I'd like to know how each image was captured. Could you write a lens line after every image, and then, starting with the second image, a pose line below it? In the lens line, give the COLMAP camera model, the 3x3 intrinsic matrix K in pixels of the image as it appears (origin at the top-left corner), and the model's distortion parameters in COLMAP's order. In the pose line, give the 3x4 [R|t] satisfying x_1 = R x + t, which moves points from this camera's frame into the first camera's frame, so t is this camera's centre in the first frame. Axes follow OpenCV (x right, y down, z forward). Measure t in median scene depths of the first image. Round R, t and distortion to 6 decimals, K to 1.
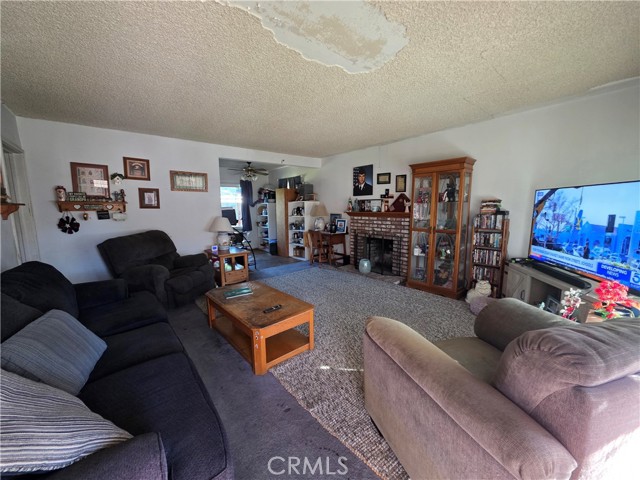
lens RADIAL K [[255.6, 0, 322.4], [0, 255.6, 238.9], [0, 0, 1]] dist [0.002049, 0.000027]
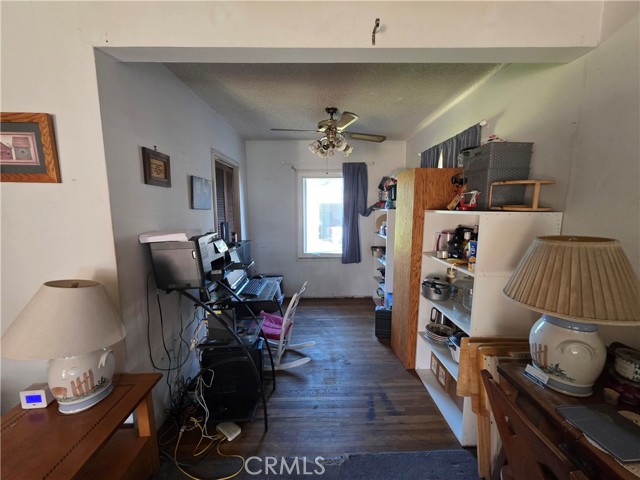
lens RADIAL K [[255.6, 0, 322.4], [0, 255.6, 238.9], [0, 0, 1]] dist [0.002049, 0.000027]
pose [[0.785035, 0.086095, -0.613439, -0.035759], [-0.082884, 0.995989, 0.033715, -0.108344], [0.613881, 0.024377, 0.789022, 0.664673]]
